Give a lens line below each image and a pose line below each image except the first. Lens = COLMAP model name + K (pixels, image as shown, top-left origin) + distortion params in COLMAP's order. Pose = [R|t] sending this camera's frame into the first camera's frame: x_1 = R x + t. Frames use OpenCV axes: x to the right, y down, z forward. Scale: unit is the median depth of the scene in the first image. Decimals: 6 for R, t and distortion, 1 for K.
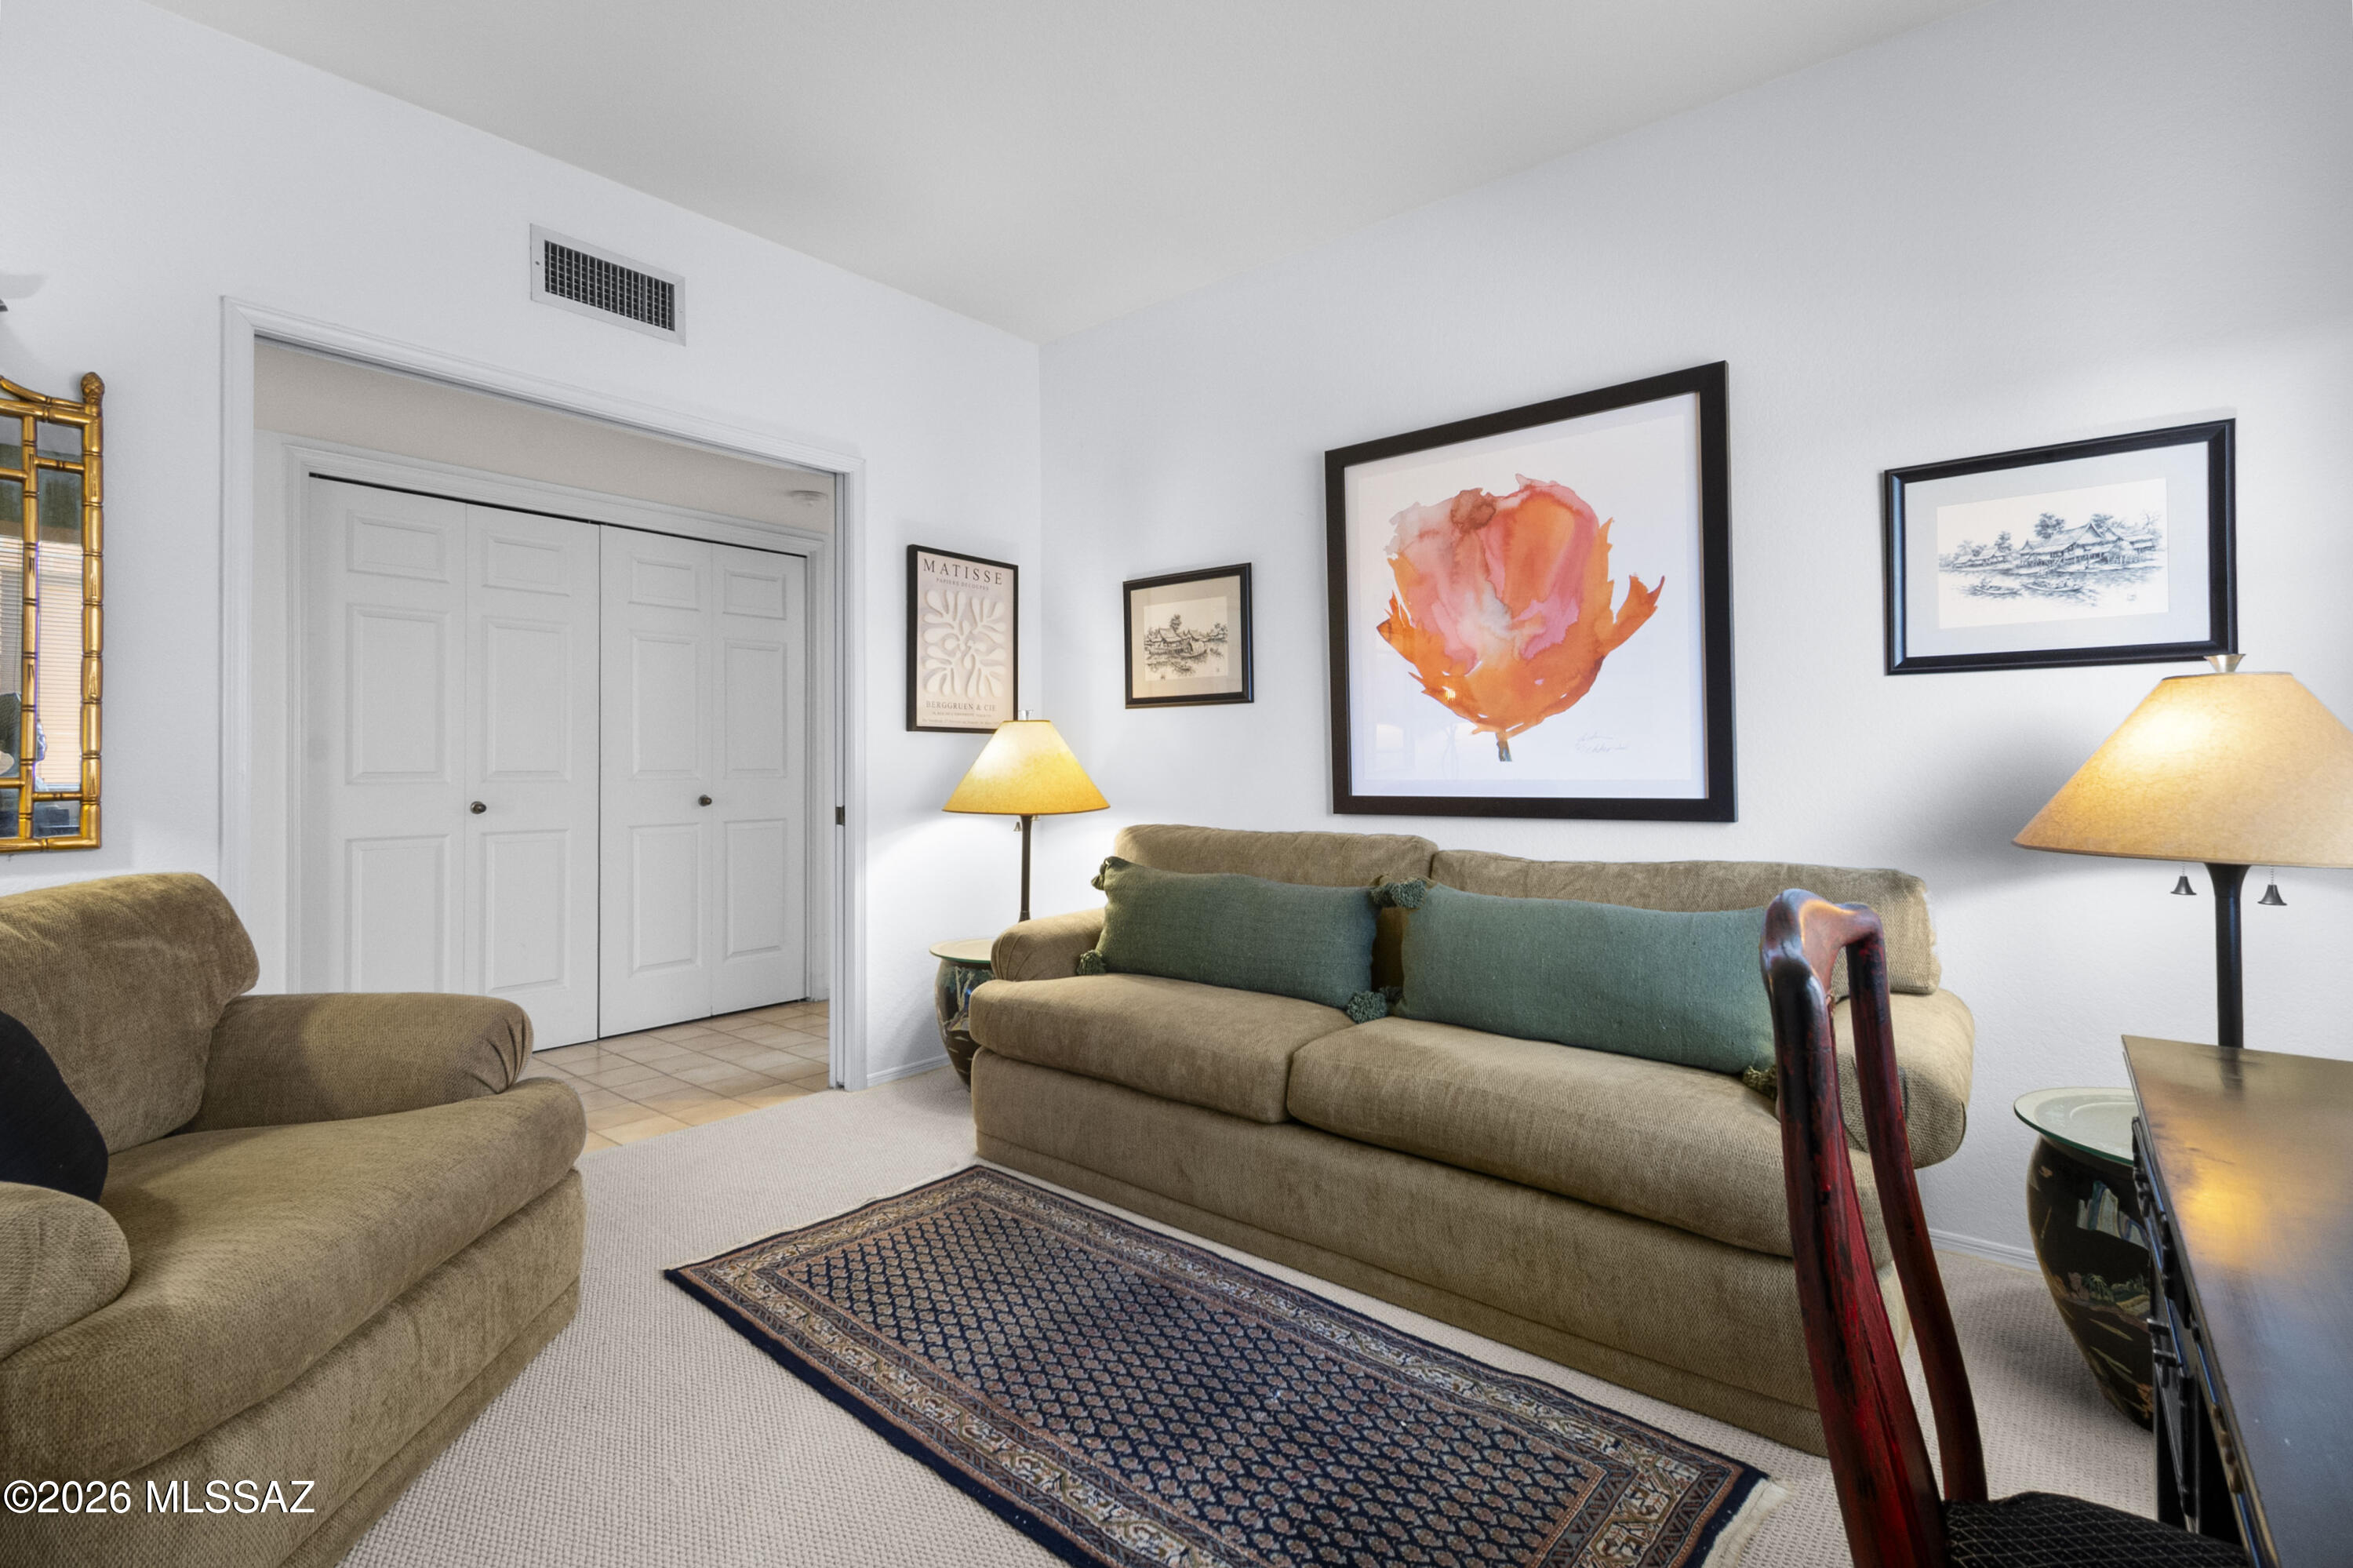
lens RADIAL K [[1064.3, 0, 1180.8], [0, 1064.3, 791.0], [0, 0, 1]] dist [0.001426, 0.000270]
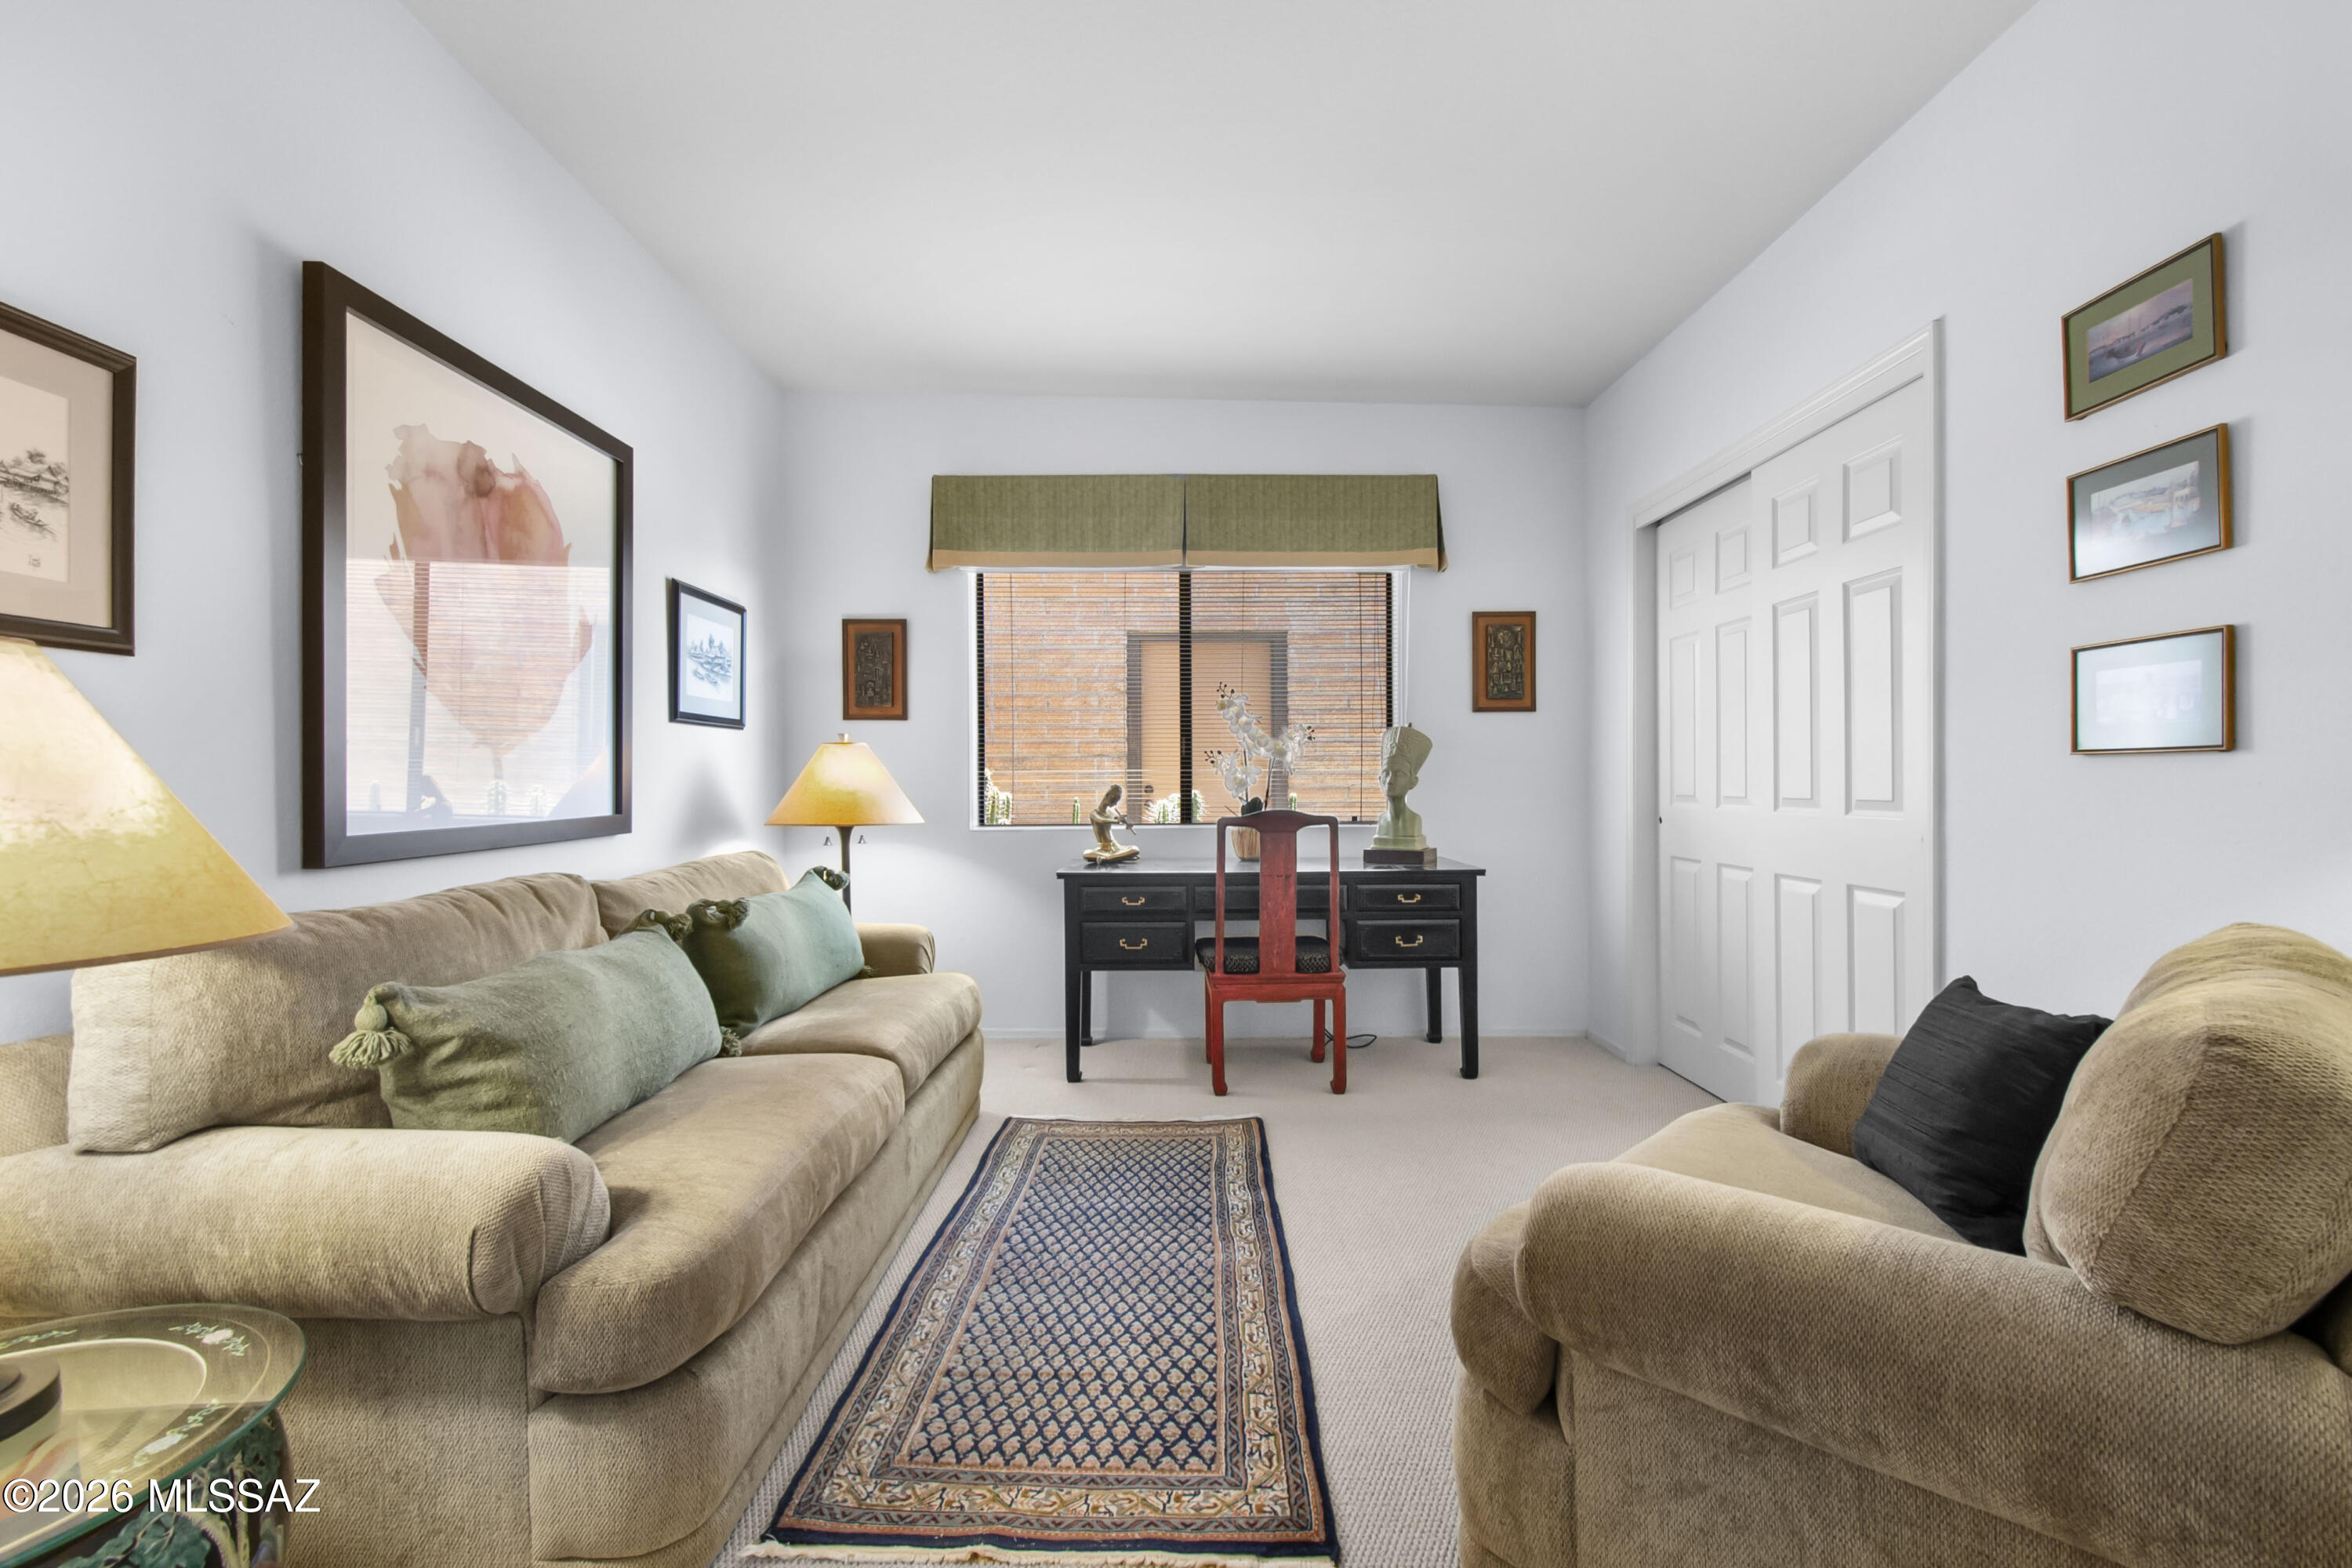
lens RADIAL K [[1063.9, 0, 1180.3], [0, 1063.9, 791.0], [0, 0, 1]] dist [0.001426, 0.000270]
pose [[-0.639259, -0.006120, 0.768967, -0.783015], [0.021120, 0.999451, 0.025513, -0.032930], [-0.768701, 0.032550, -0.638779, 1.252265]]
